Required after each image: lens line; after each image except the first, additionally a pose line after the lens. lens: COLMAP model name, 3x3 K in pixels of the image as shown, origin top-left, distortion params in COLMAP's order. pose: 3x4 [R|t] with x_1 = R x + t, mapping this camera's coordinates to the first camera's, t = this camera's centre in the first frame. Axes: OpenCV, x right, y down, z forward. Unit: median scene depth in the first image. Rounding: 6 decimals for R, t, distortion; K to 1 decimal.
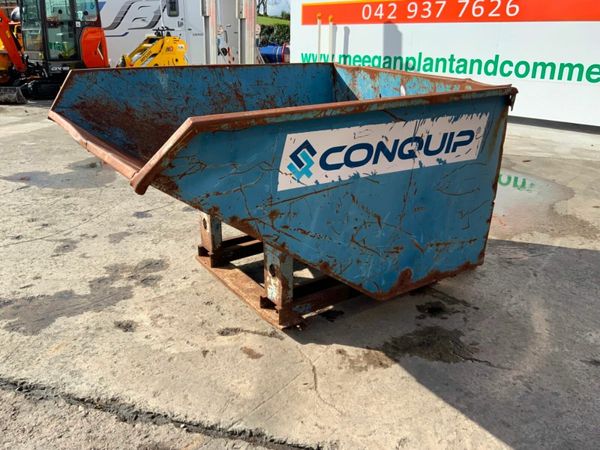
lens RADIAL K [[500.9, 0, 309.1], [0, 500.9, 227.8], [0, 0, 1]] dist [-0.002539, -0.007392]
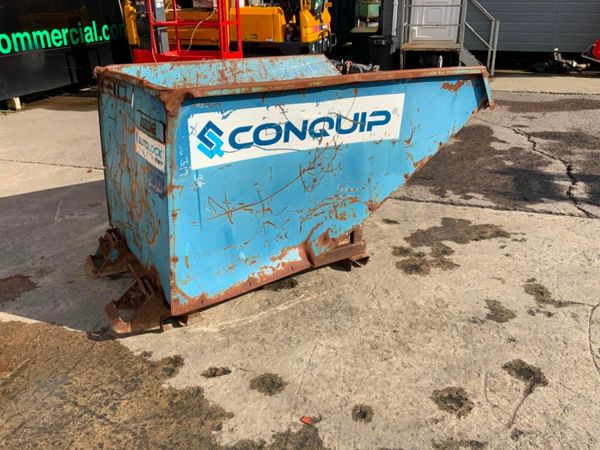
lens RADIAL K [[493.0, 0, 300.0], [0, 493.0, 225.0], [0, 0, 1]] dist [0.085975, -0.167443]
pose [[-0.997299, -0.036717, 0.063615, -0.136786], [0.018765, 0.709986, 0.703966, -0.616269], [-0.071013, 0.703258, -0.707379, 1.503344]]
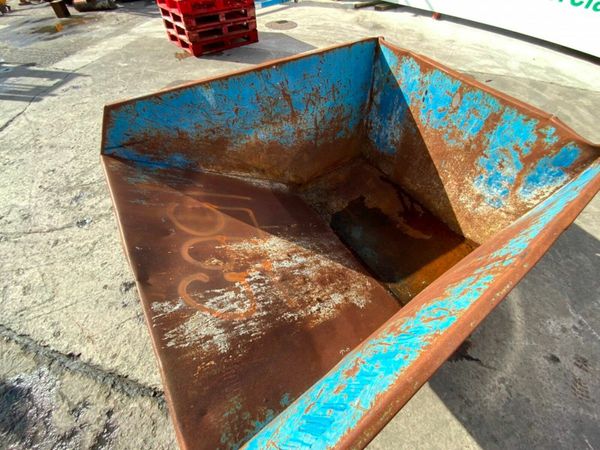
lens RADIAL K [[244.0, 0, 300.0], [0, 244.0, 225.0], [0, 0, 1]] dist [0.015034, -0.017228]
pose [[0.999436, 0.014691, -0.030186, -0.084856], [0.003494, 0.848764, 0.528760, -0.274818], [0.033388, -0.528568, 0.848234, 0.400719]]
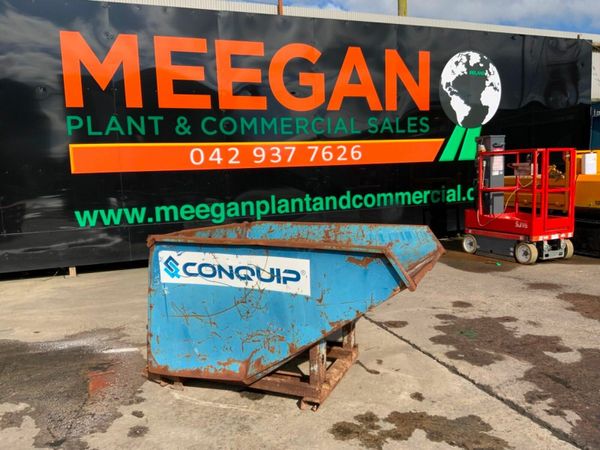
lens RADIAL K [[493.0, 0, 300.0], [0, 493.0, 225.0], [0, 0, 1]] dist [0.085975, -0.167443]
pose [[-0.533635, -0.090864, 0.840819, -0.965612], [0.318308, 0.899524, 0.299226, -0.561276], [-0.783526, 0.427317, -0.451095, 1.223839]]
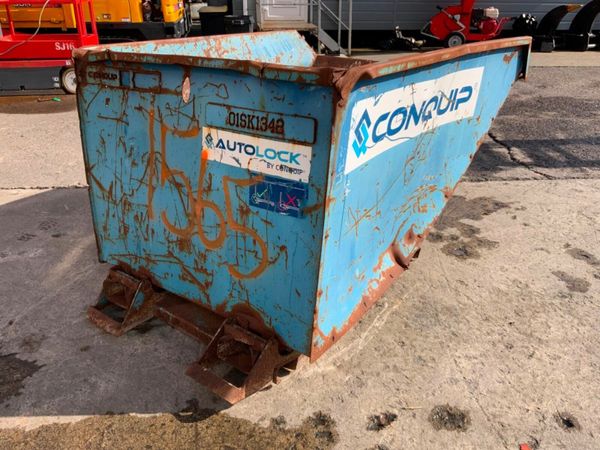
lens RADIAL K [[492.9, 0, 298.3], [0, 492.9, 227.1], [0, 0, 1]] dist [0.055453, -0.105696]
pose [[-0.954742, 0.109109, -0.276701, 0.210534], [-0.126172, 0.693872, 0.708959, -0.528038], [0.269349, 0.711784, -0.648702, 1.358878]]
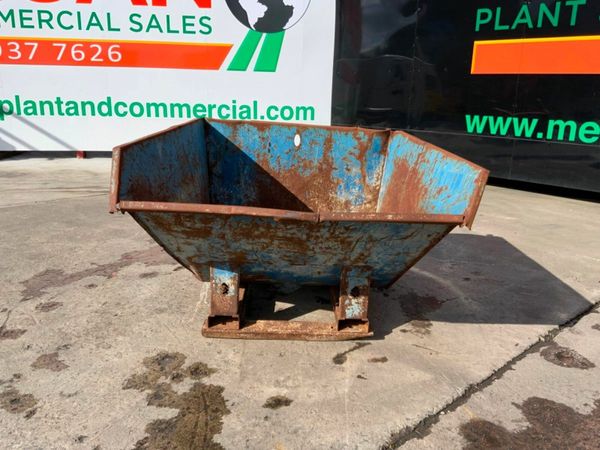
lens RADIAL K [[492.9, 0, 298.3], [0, 492.9, 227.1], [0, 0, 1]] dist [0.055453, -0.105696]
pose [[0.571136, -0.226220, 0.789068, -0.730502], [0.273020, 0.958898, 0.077294, -0.134744], [-0.774121, 0.171286, 0.609423, 0.243616]]
